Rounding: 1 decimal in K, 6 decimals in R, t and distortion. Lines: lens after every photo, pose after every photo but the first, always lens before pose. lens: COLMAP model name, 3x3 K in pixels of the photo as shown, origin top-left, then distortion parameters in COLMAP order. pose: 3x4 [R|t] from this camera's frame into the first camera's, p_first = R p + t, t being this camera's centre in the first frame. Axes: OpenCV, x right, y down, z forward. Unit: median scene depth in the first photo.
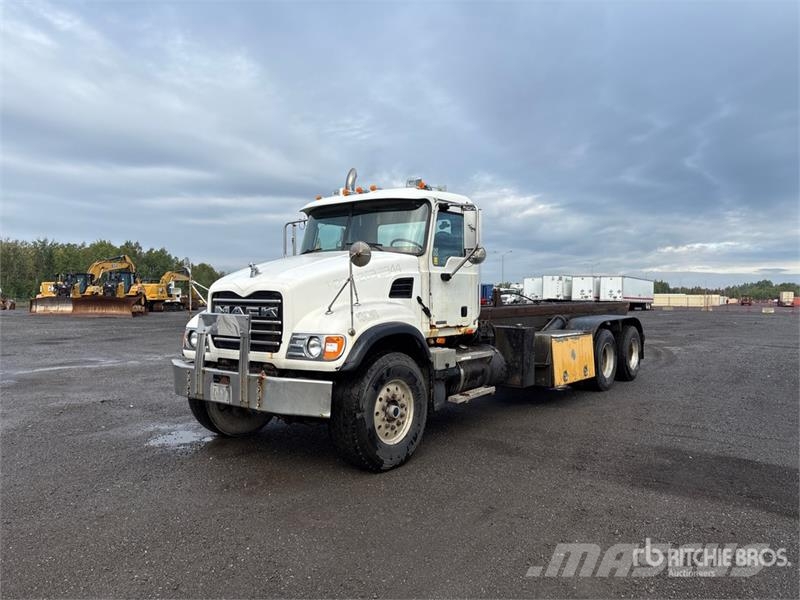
lens RADIAL K [[611.9, 0, 399.6], [0, 611.9, 291.1], [0, 0, 1]] dist [0.059695, -0.071265]
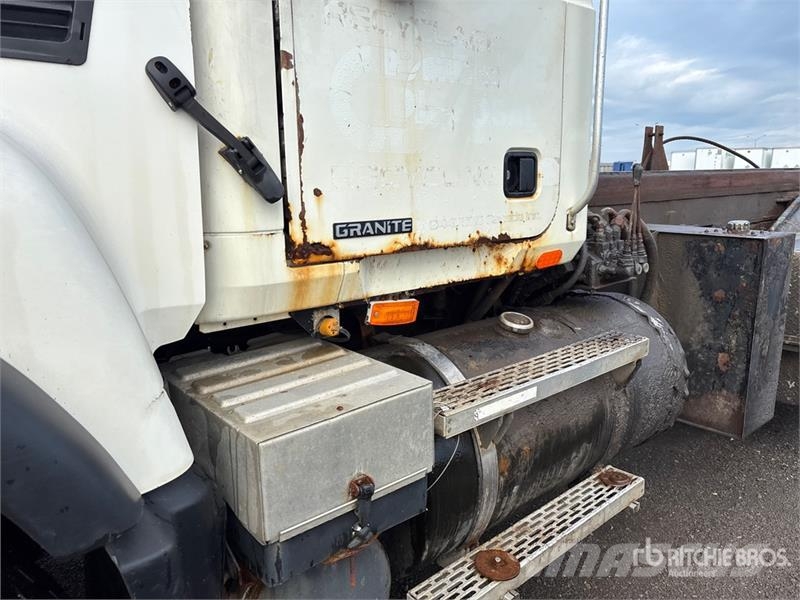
lens RADIAL K [[606.9, 0, 400.4], [0, 606.9, 286.9], [0, 0, 1]] dist [0.029128, -0.005381]
pose [[0.978834, 0.024064, -0.203236, 0.115732], [0.013341, 0.983448, 0.180699, 0.035689], [0.204220, -0.179586, 0.962311, 0.822389]]
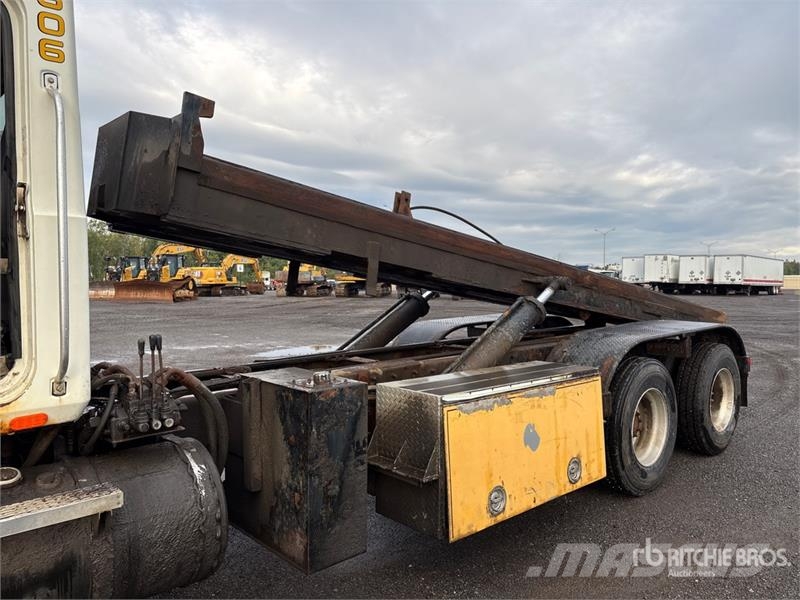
lens RADIAL K [[606.9, 0, 400.4], [0, 606.9, 286.9], [0, 0, 1]] dist [0.029128, -0.005381]
pose [[0.985766, -0.000235, -0.168120, 0.359259], [0.003907, 0.999761, 0.021508, -0.001415], [0.168075, -0.021859, 0.985532, 0.820119]]
